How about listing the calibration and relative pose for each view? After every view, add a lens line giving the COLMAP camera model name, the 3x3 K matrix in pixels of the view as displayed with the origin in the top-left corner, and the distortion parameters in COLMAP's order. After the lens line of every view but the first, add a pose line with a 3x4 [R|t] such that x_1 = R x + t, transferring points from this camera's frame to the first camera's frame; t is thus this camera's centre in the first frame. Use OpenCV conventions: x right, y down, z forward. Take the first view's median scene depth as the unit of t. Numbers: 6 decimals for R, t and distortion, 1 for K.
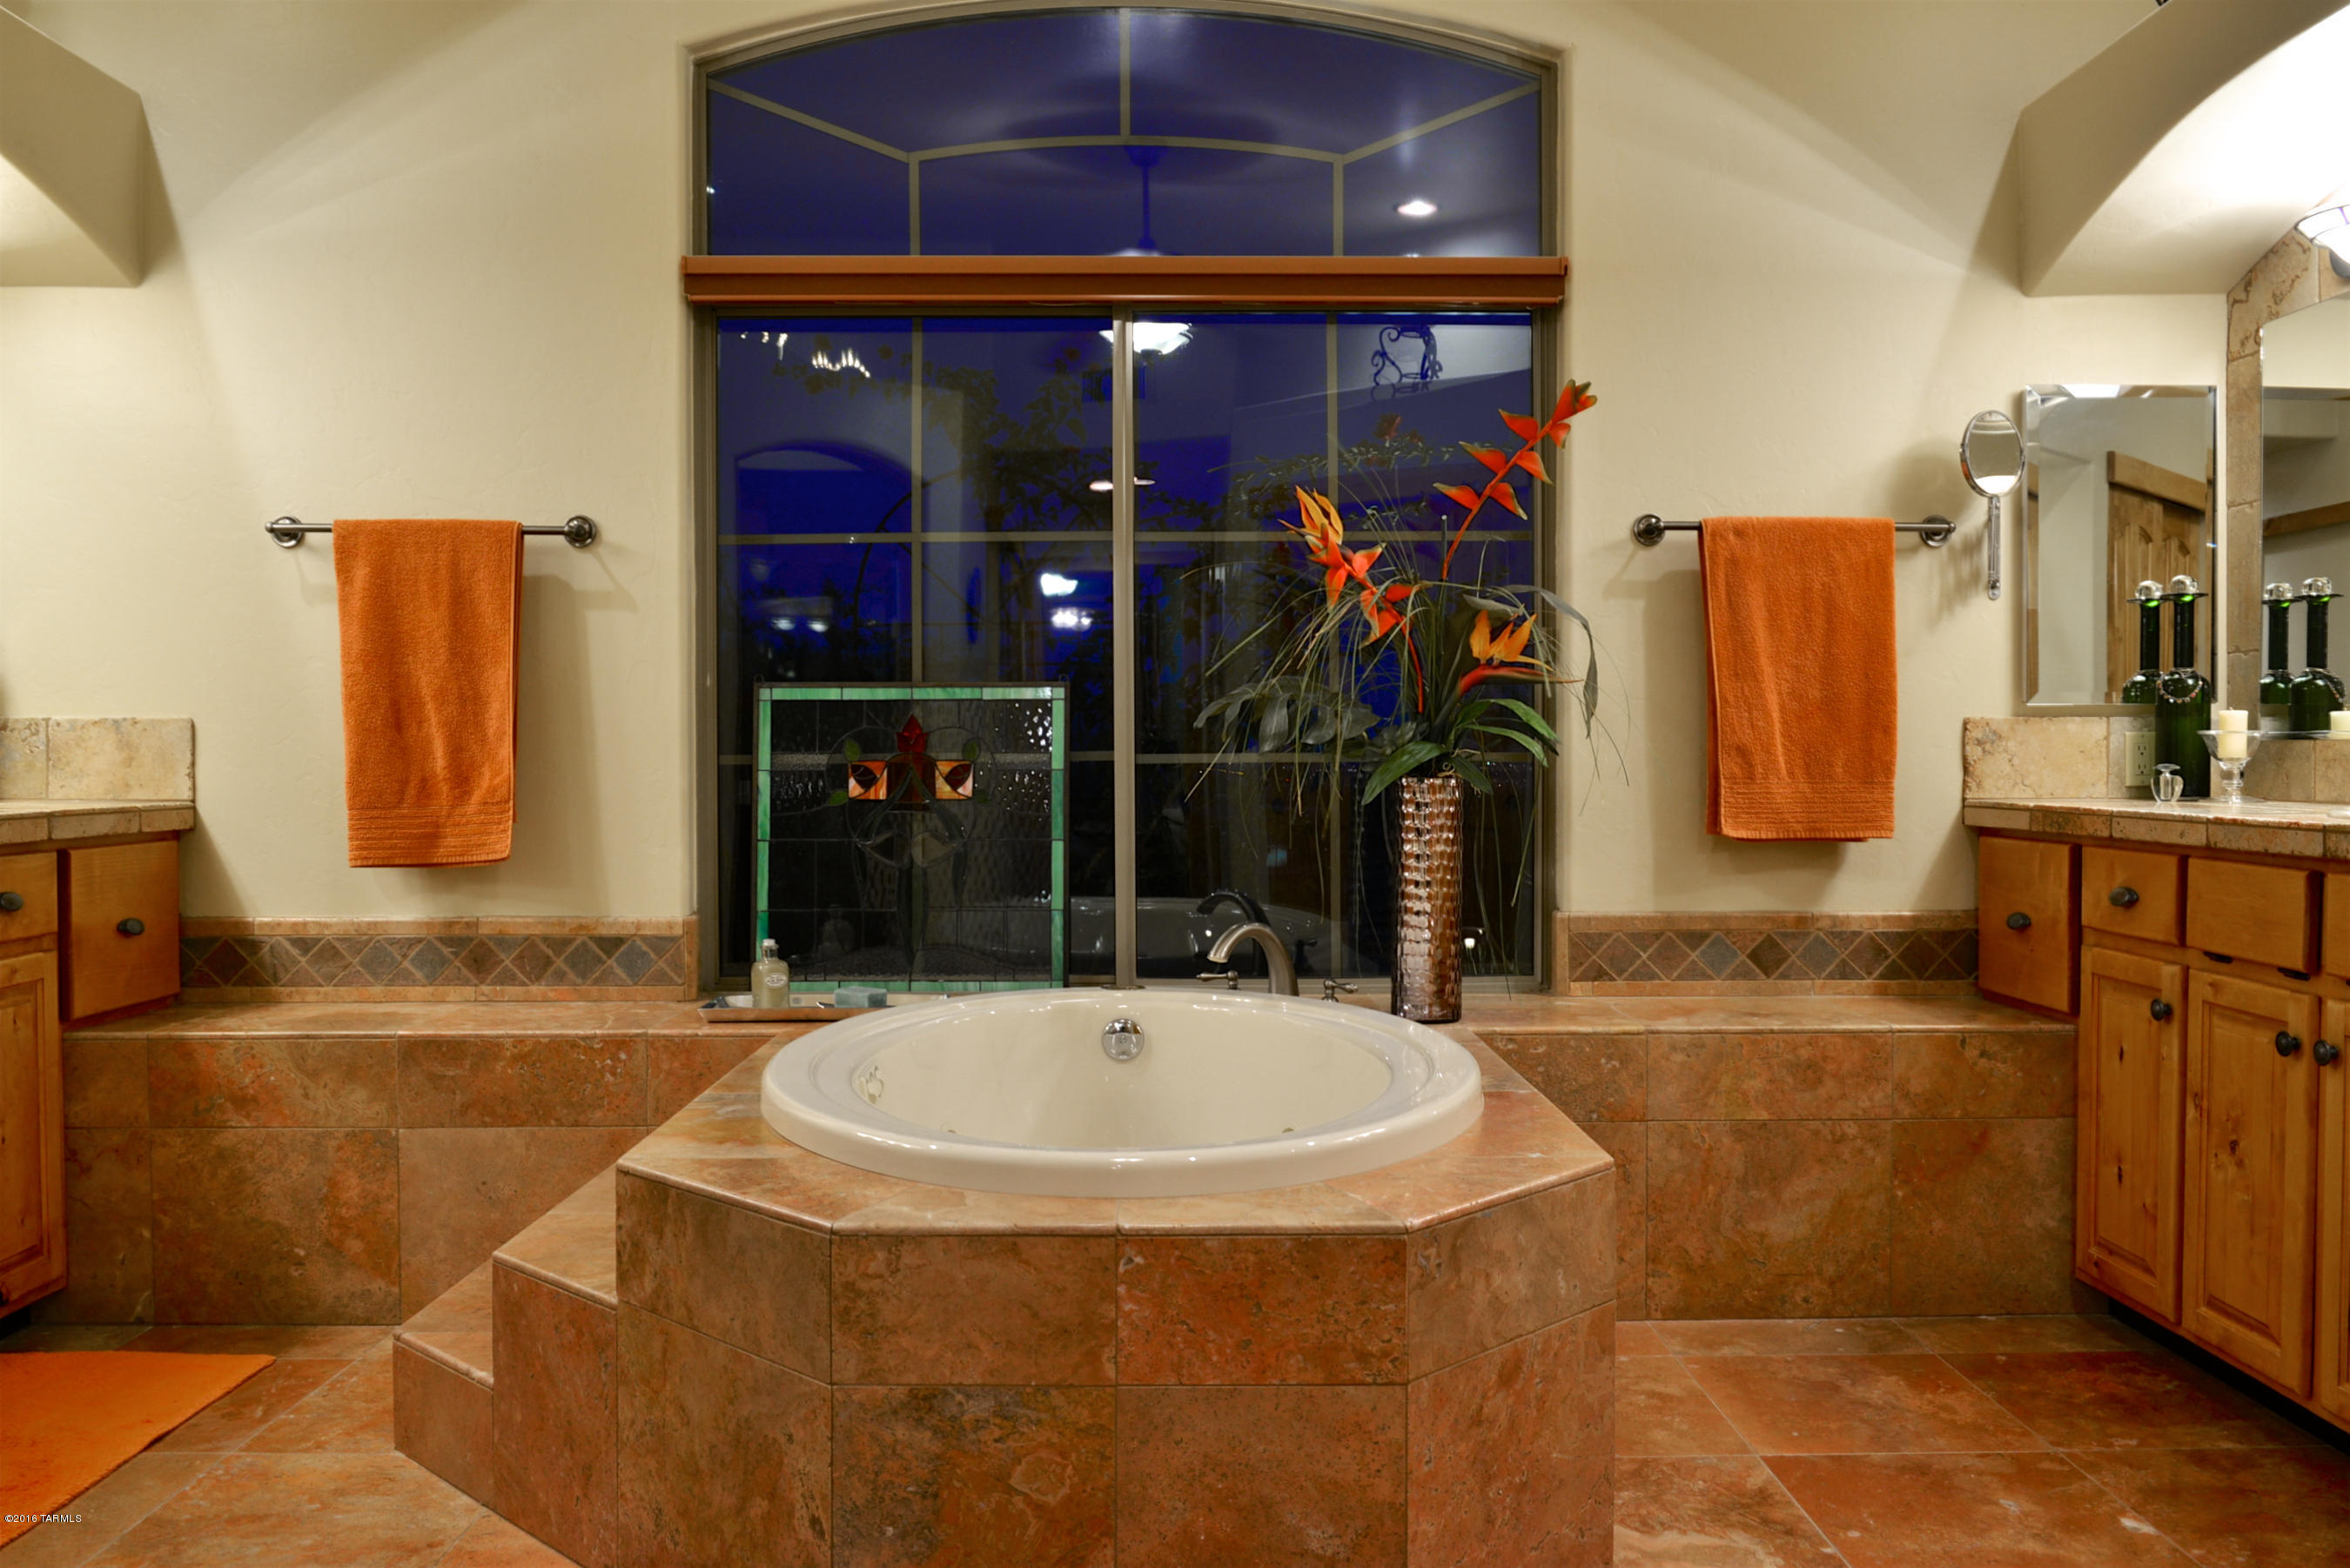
lens RADIAL K [[1882.4, 0, 1209.8], [0, 1882.4, 784.6], [0, 0, 1]] dist [-0.025147, -0.003178]
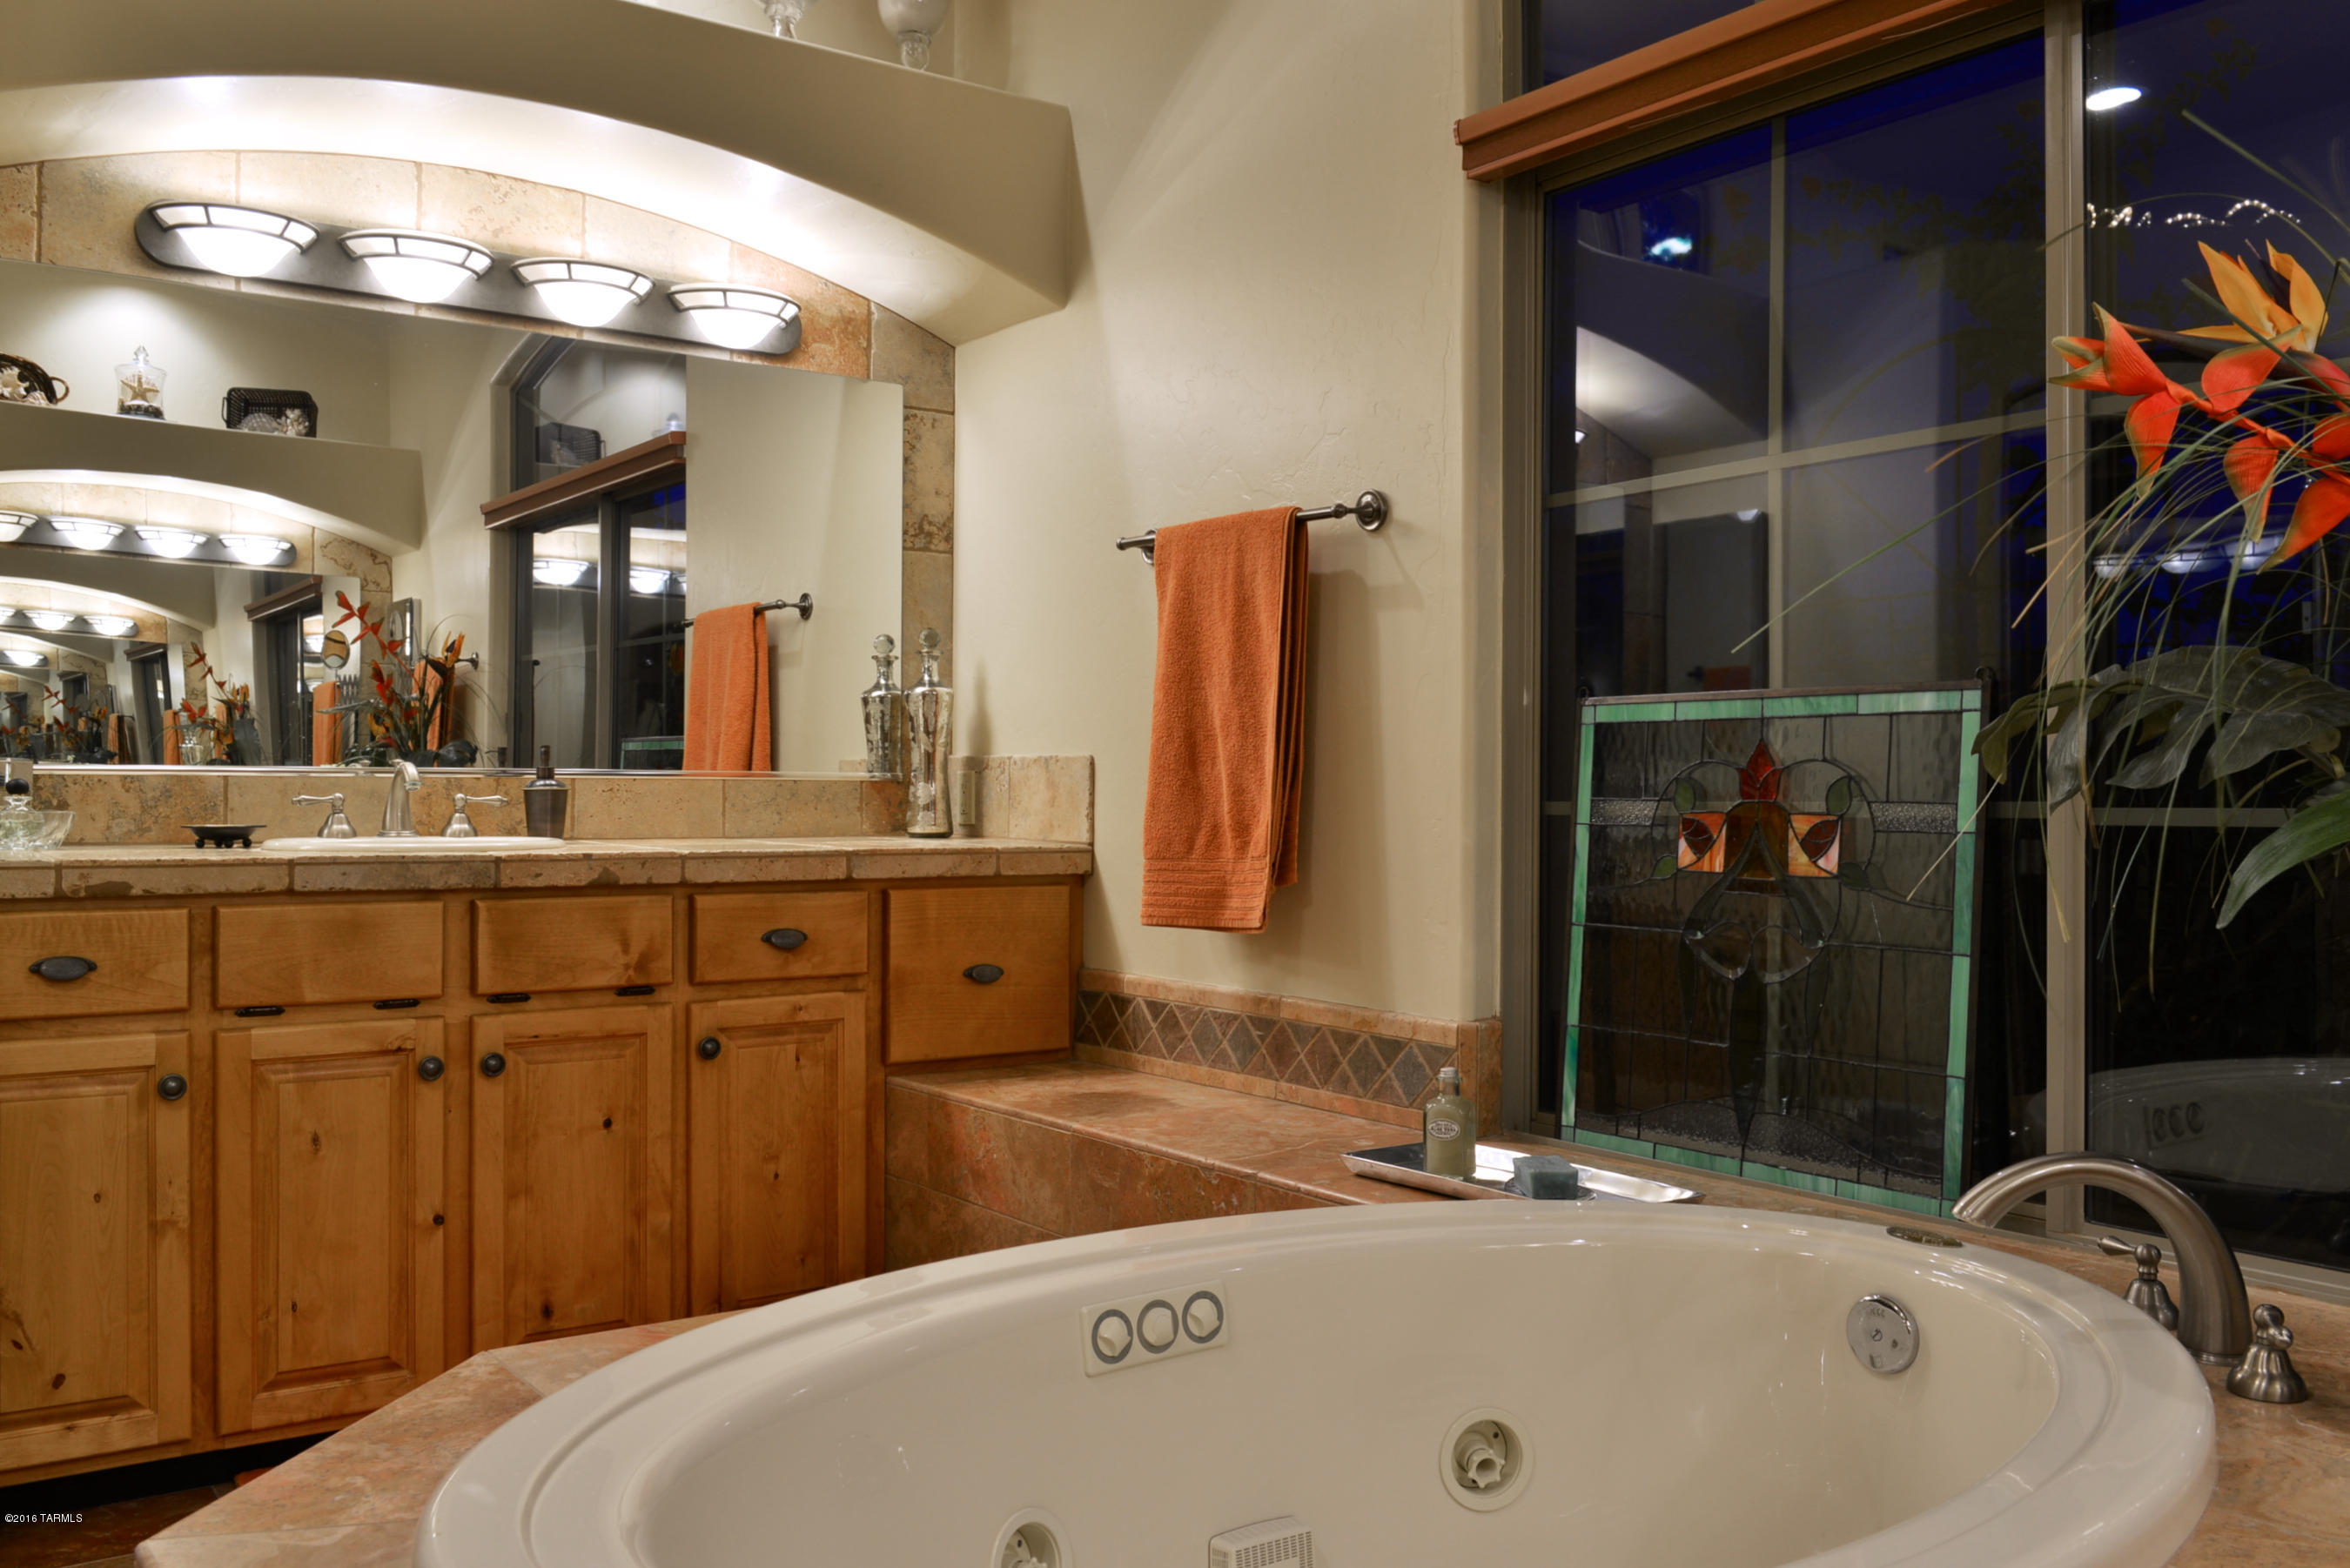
lens RADIAL K [[1947.9, 0, 1183.6], [0, 1947.9, 780.1], [0, 0, 1]] dist [-0.017940, -0.005915]
pose [[0.564571, 0.001847, -0.825382, 0.286253], [-0.021967, 0.999677, -0.012789, -0.011728], [0.825092, 0.025351, 0.564429, 0.486742]]
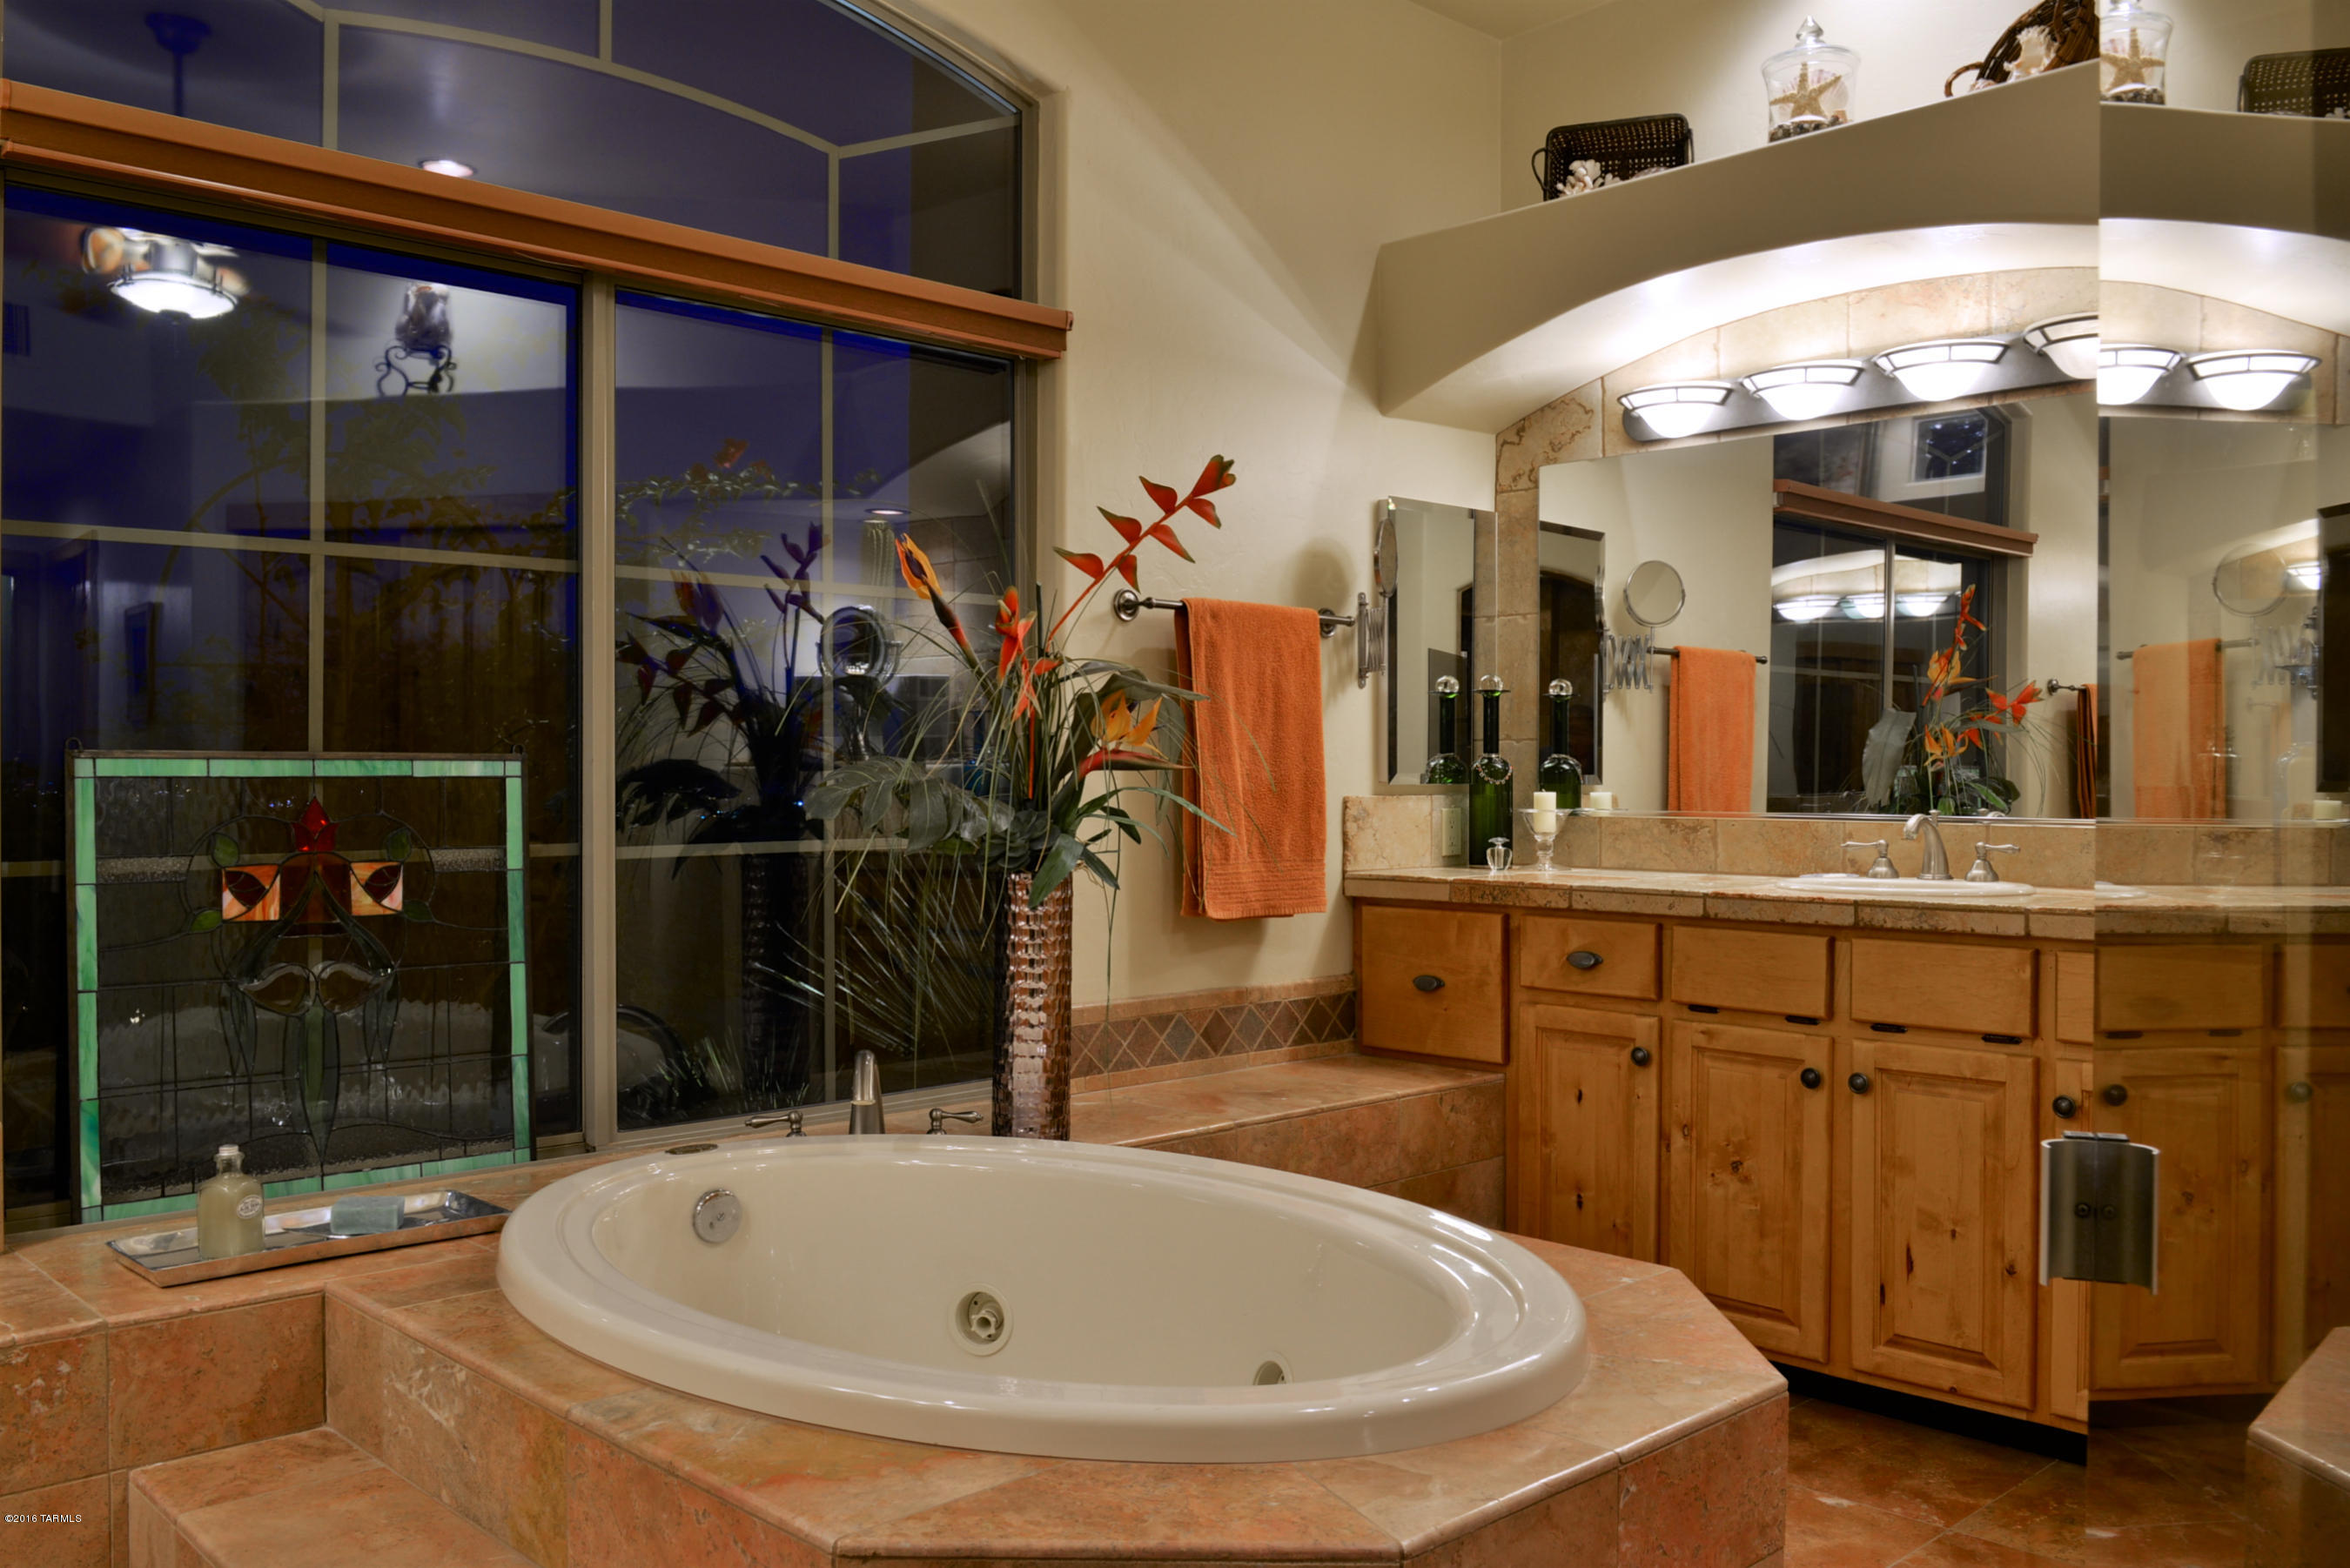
lens RADIAL K [[1882.4, 0, 1209.8], [0, 1882.4, 784.6], [0, 0, 1]] dist [-0.025147, -0.003178]
pose [[0.733222, 0.000098, 0.679990, -0.406464], [0.009311, 0.999905, -0.010183, -0.033285], [-0.679926, 0.013798, 0.733151, 0.265319]]
